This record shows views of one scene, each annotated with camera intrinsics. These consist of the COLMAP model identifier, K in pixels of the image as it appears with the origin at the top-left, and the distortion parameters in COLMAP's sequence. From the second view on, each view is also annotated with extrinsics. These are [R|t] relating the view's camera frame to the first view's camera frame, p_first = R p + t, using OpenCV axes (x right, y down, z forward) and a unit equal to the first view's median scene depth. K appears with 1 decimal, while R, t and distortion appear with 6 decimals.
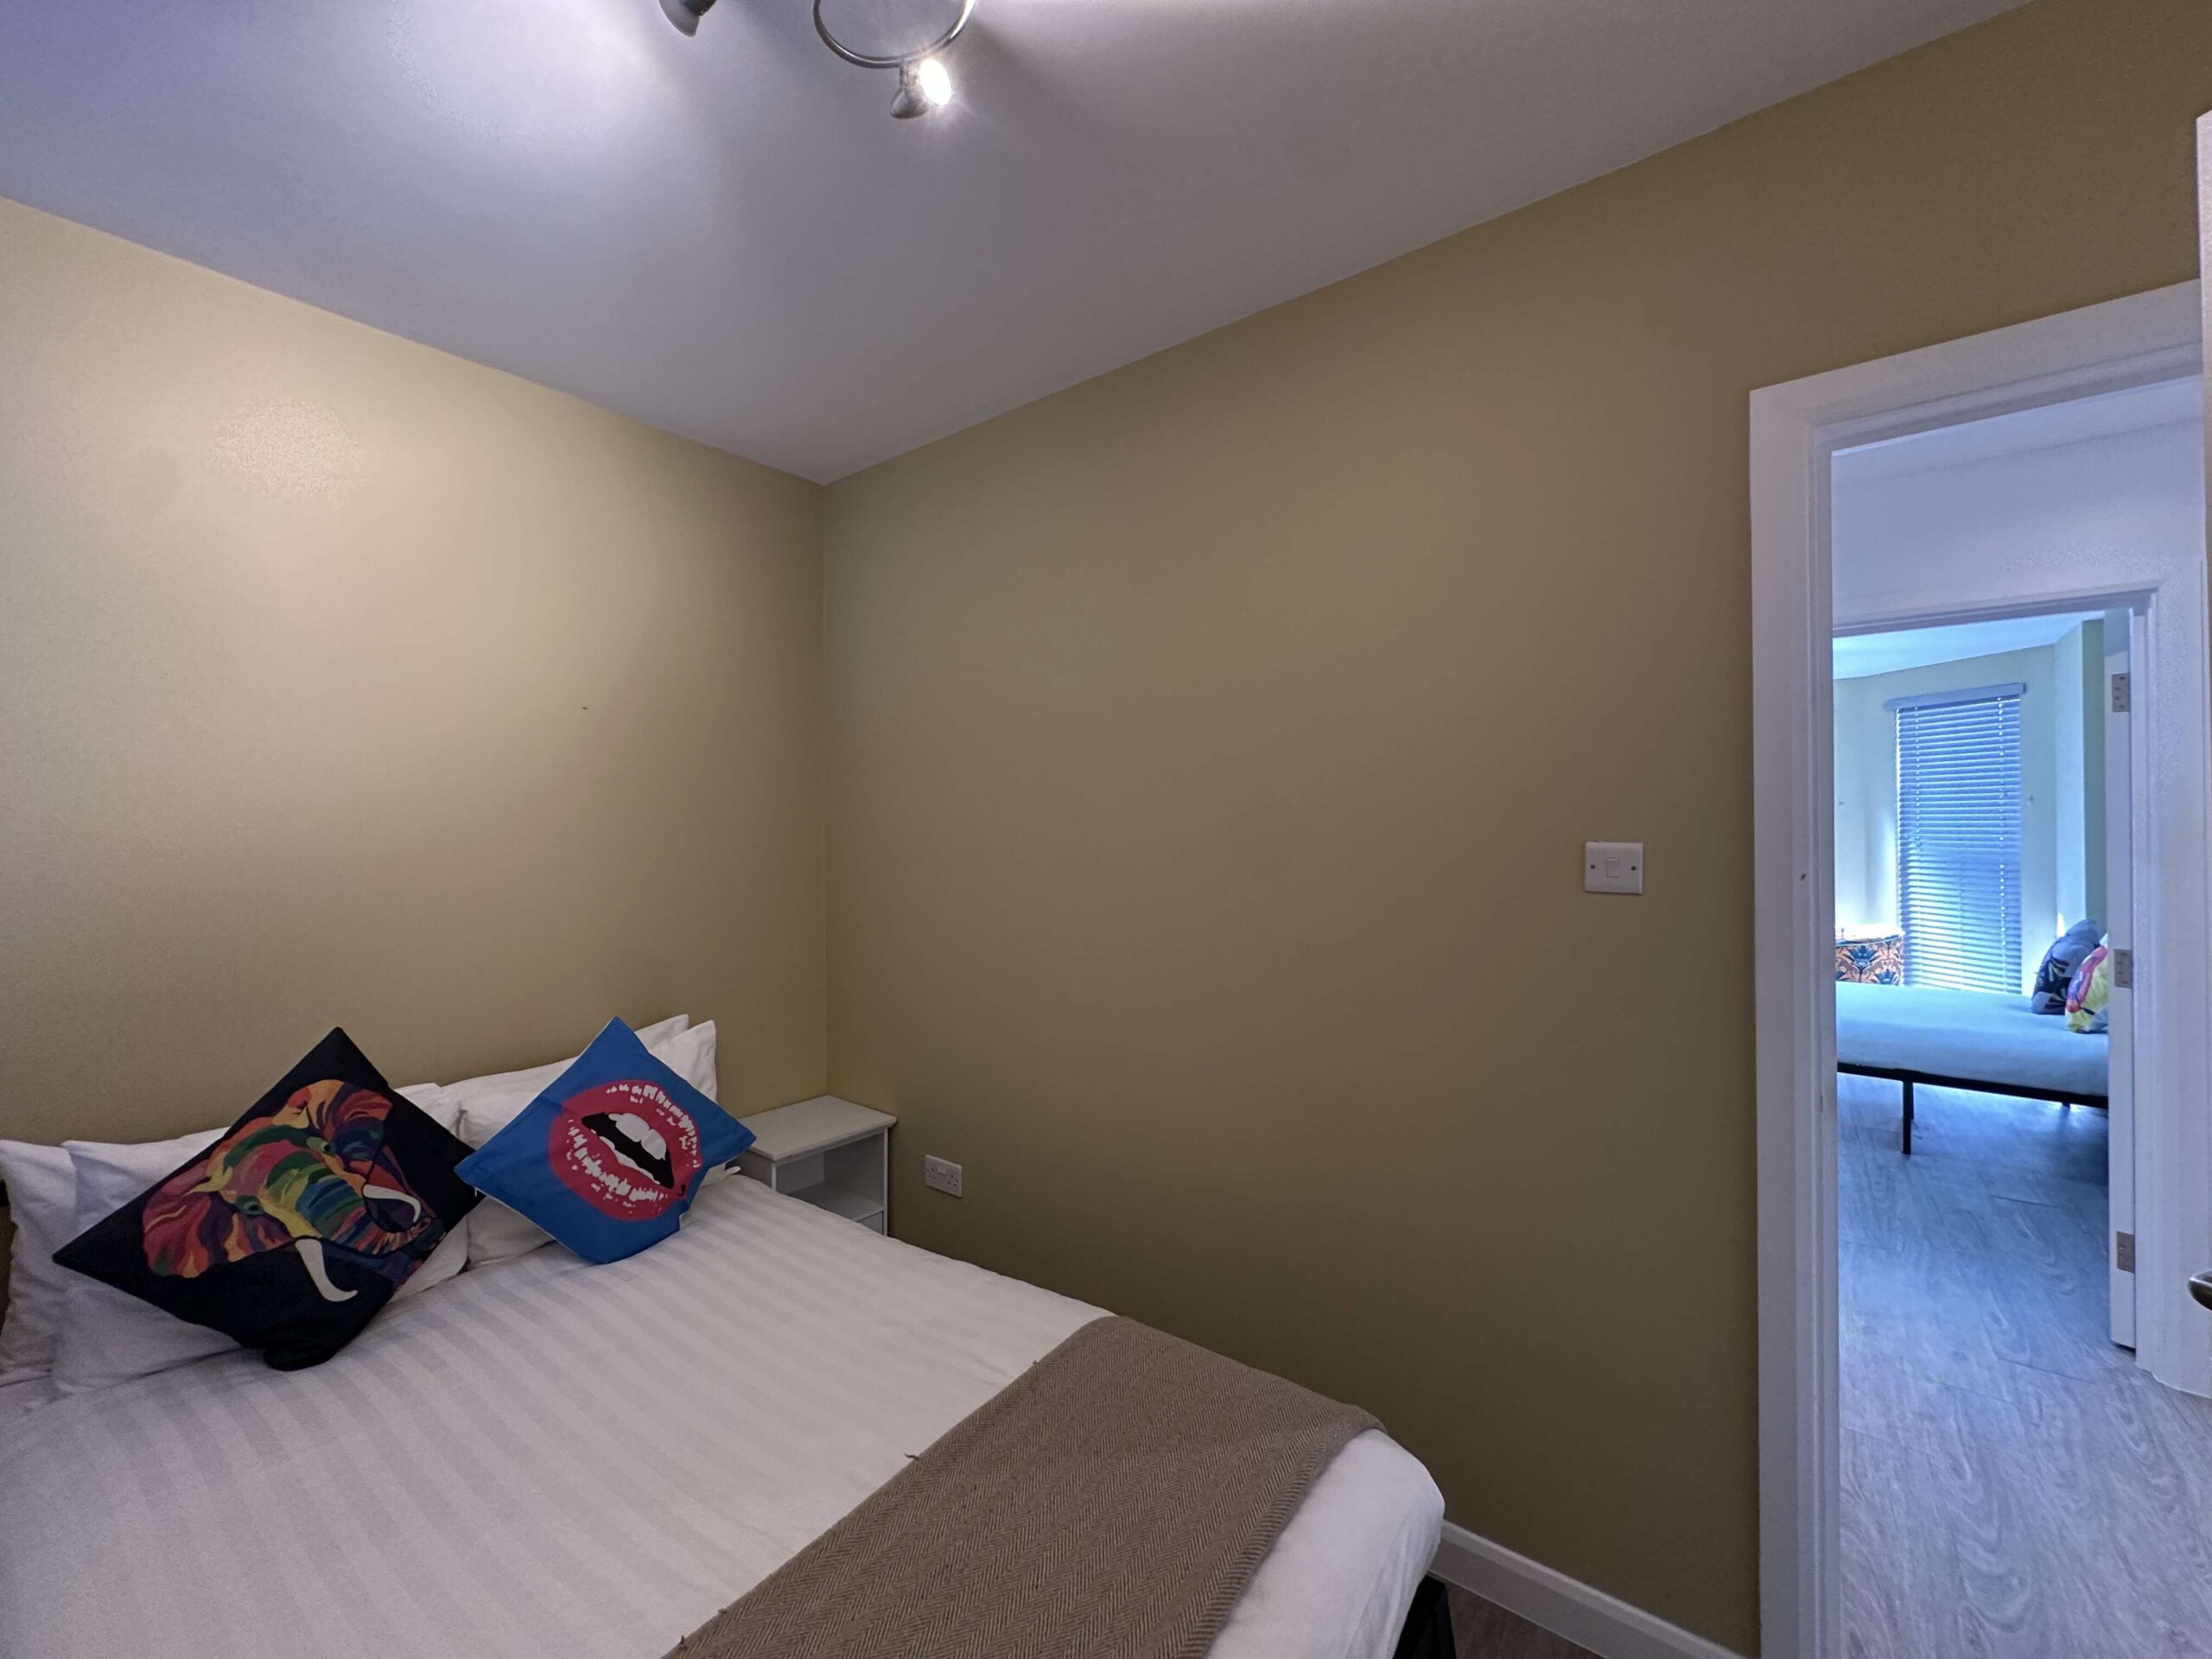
lens RADIAL K [[882.5, 0, 1111.4], [0, 882.5, 828.5], [0, 0, 1]] dist [-0.001922, 0.000478]
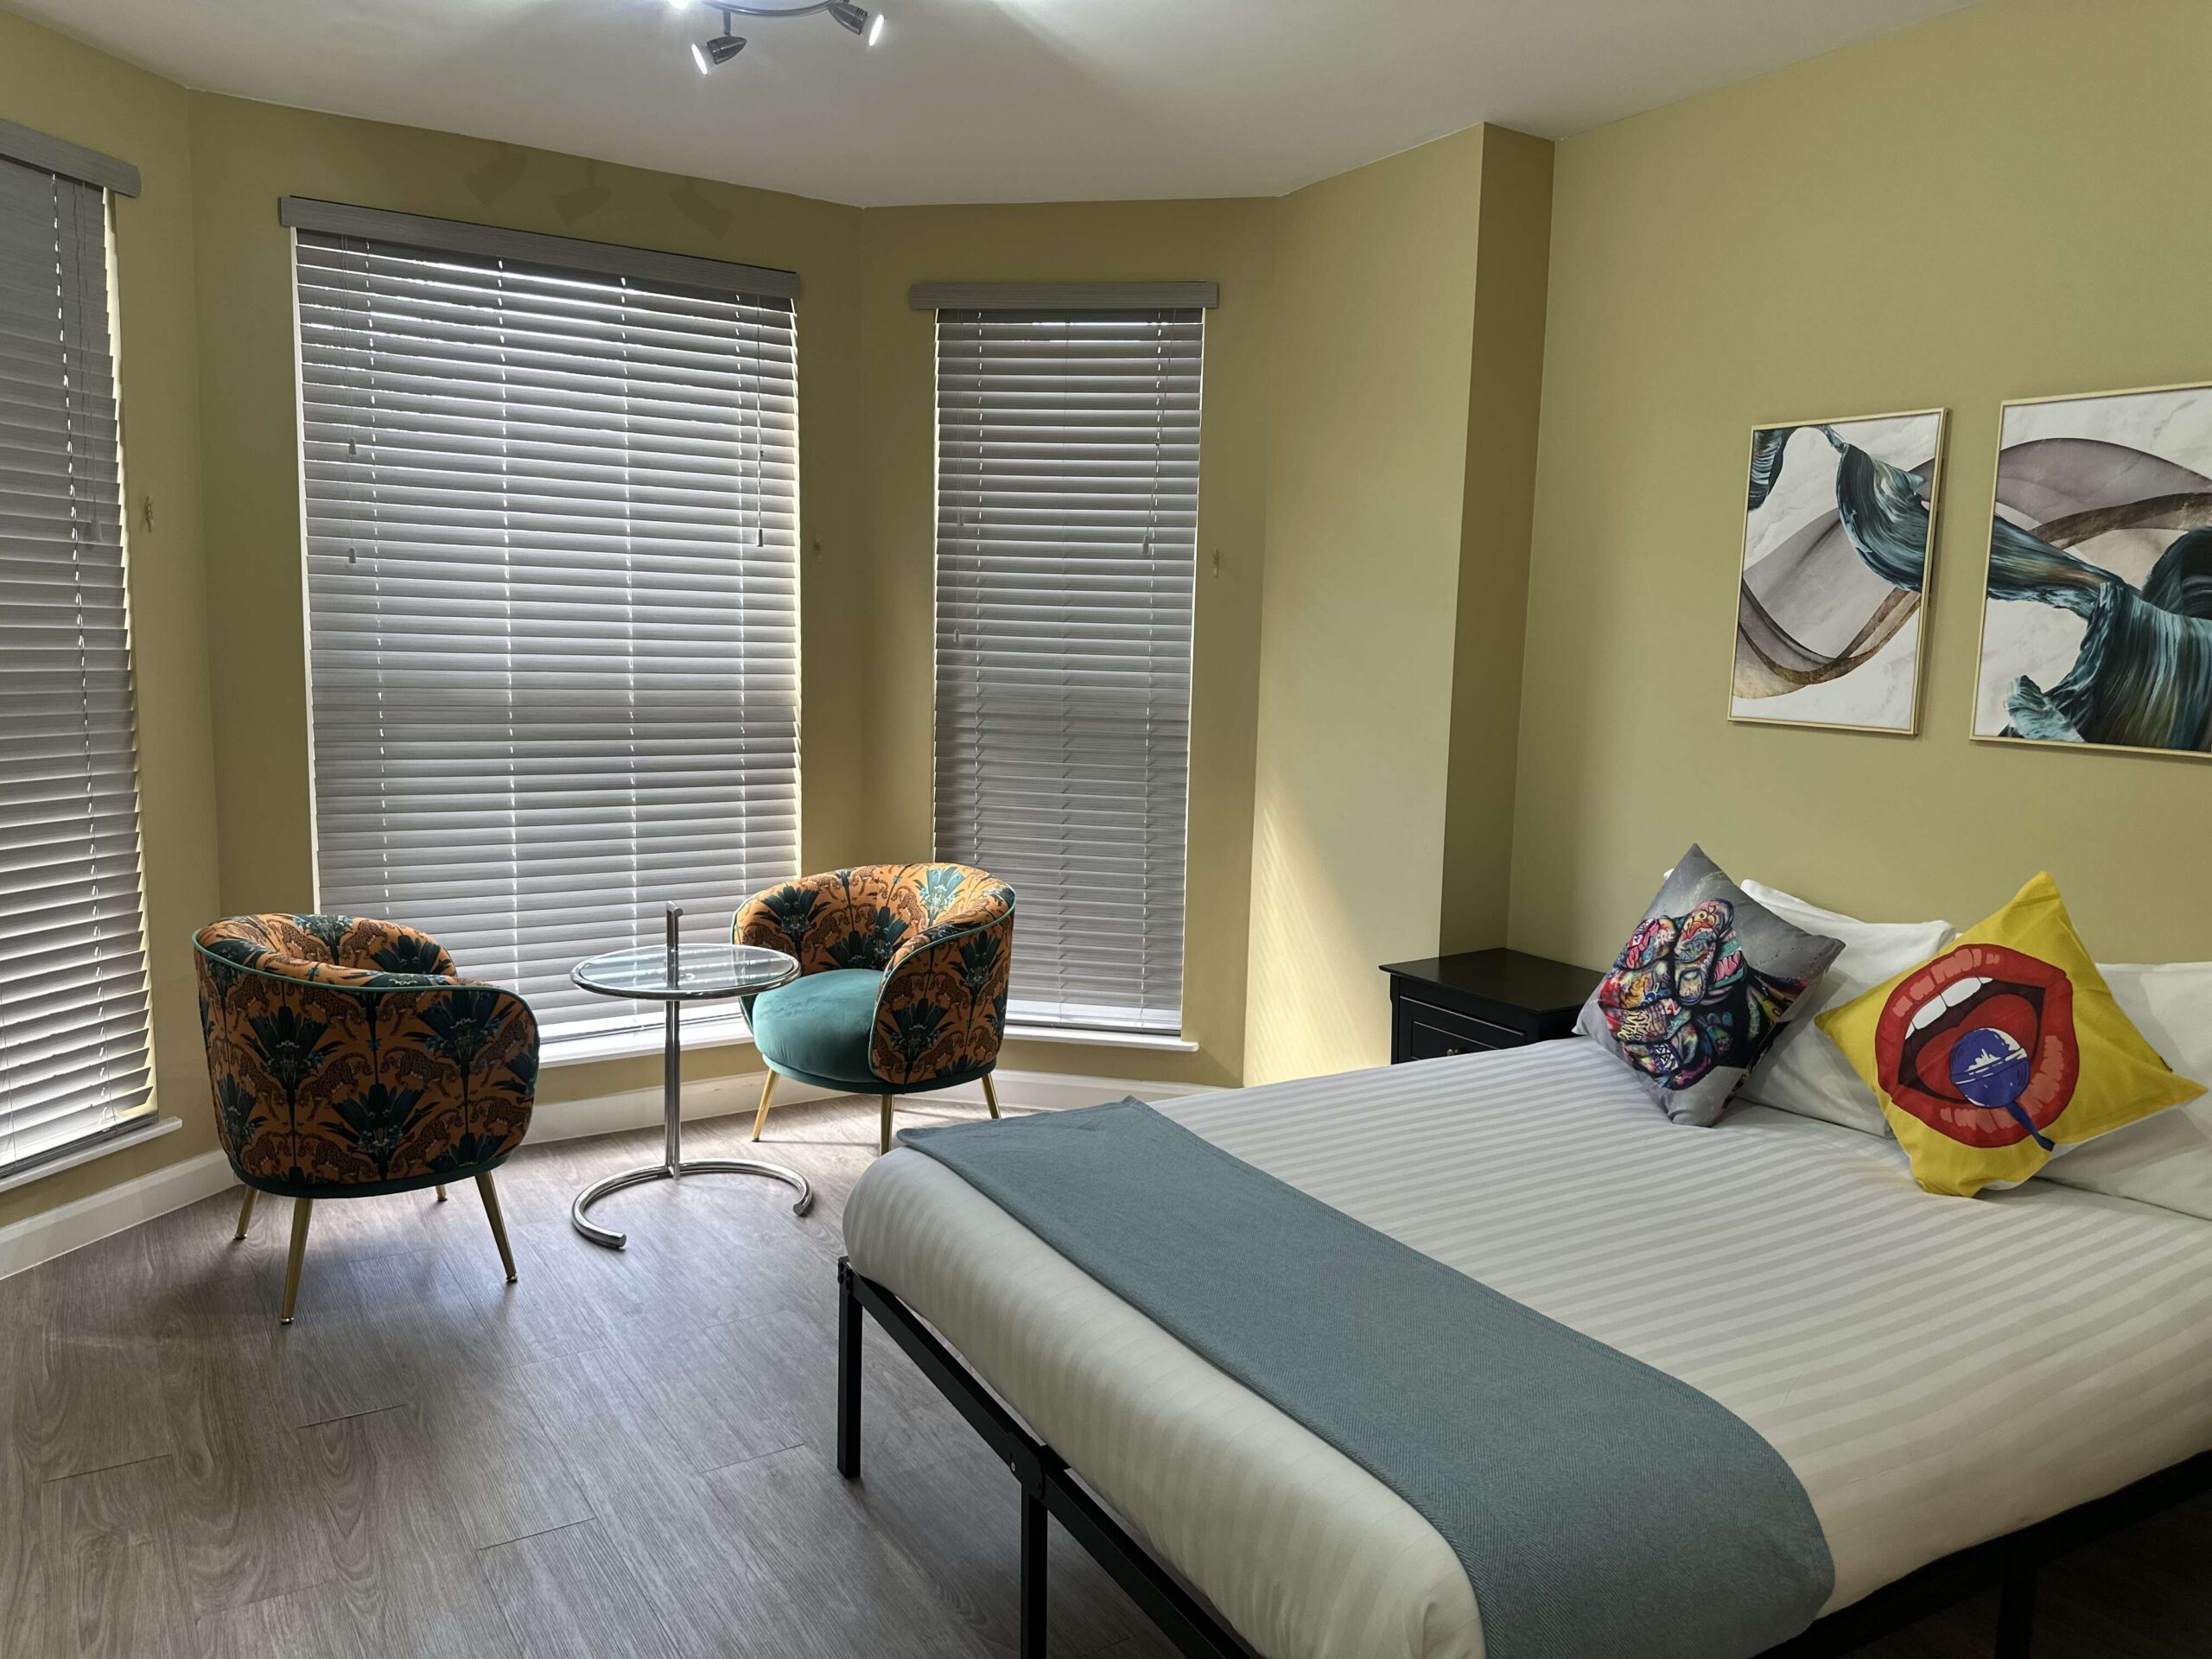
lens RADIAL K [[1562.9, 0, 1103.8], [0, 1562.9, 833.1], [0, 0, 1]] dist [0.051020, -0.053794]
pose [[0.324310, -0.102761, 0.940353, 0.356140], [-0.030239, 0.992448, 0.118882, 0.015998], [-0.945468, -0.066990, 0.318753, 1.056155]]
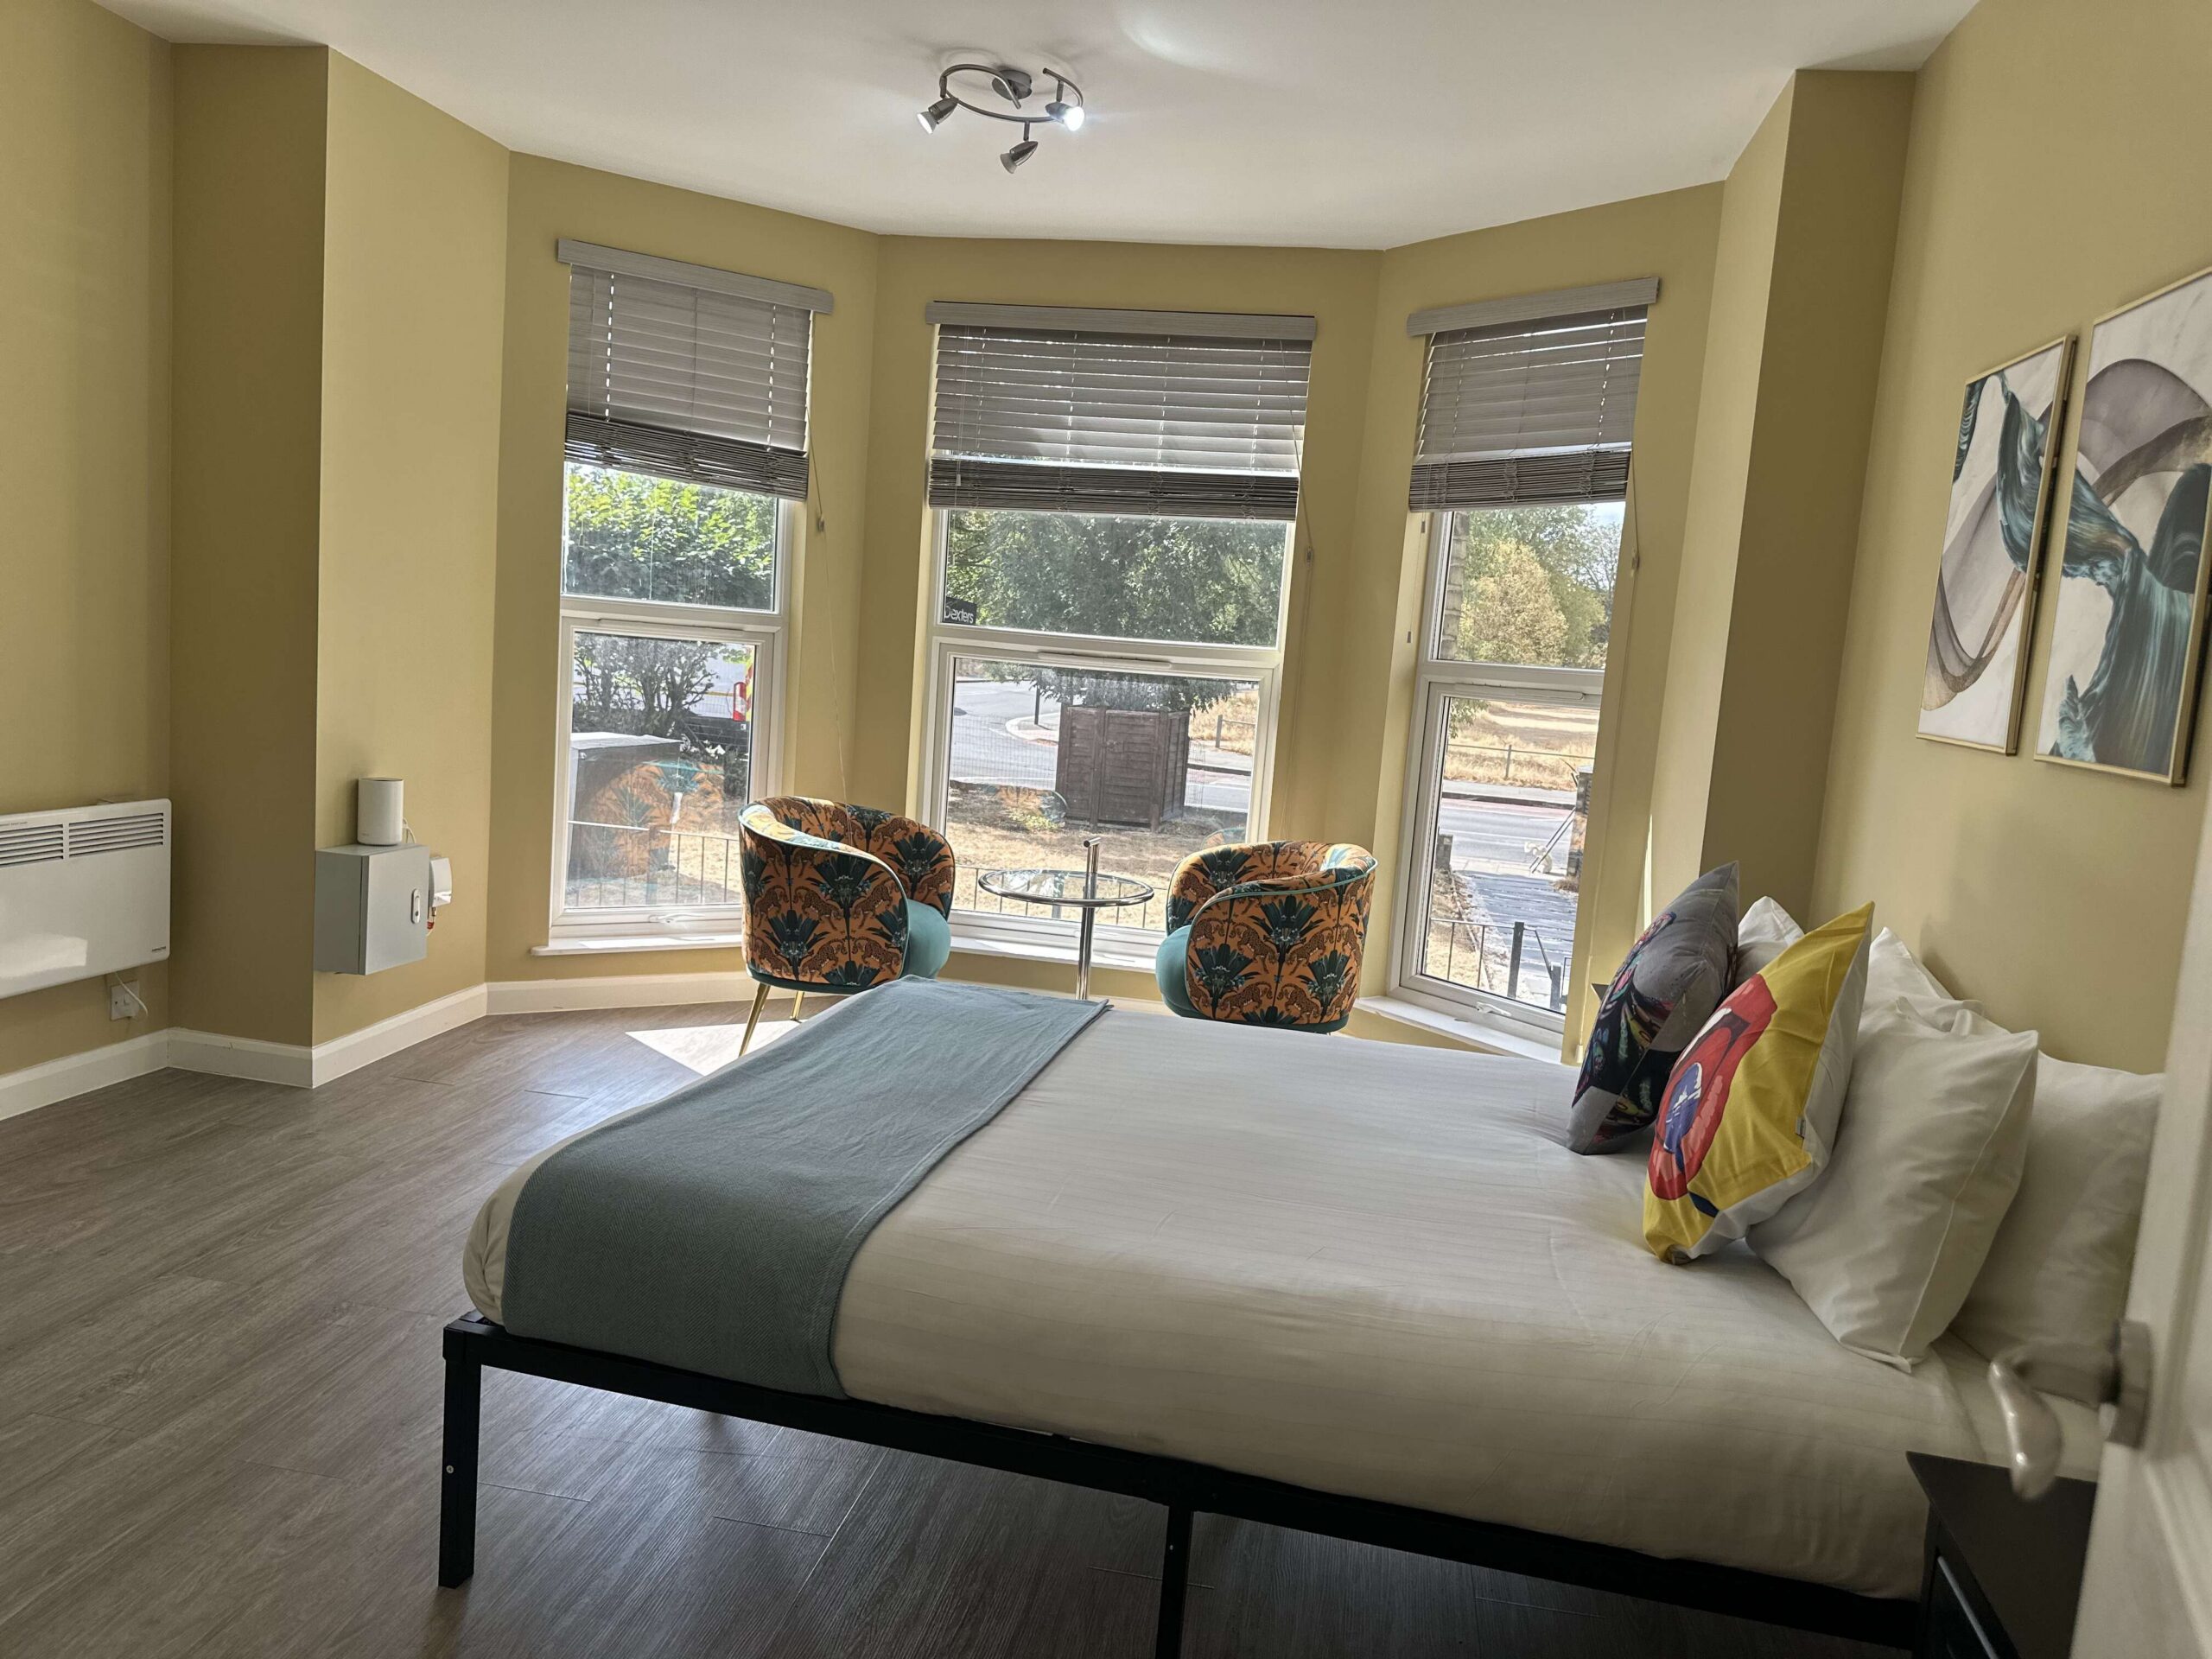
lens RADIAL K [[1562.9, 0, 1102.3], [0, 1562.9, 832.1], [0, 0, 1]] dist [0.051020, -0.053794]
pose [[0.878639, 0.016429, 0.477205, 0.609548], [-0.084631, 0.988943, 0.121778, 0.032345], [-0.469927, -0.147385, 0.870314, 0.588008]]
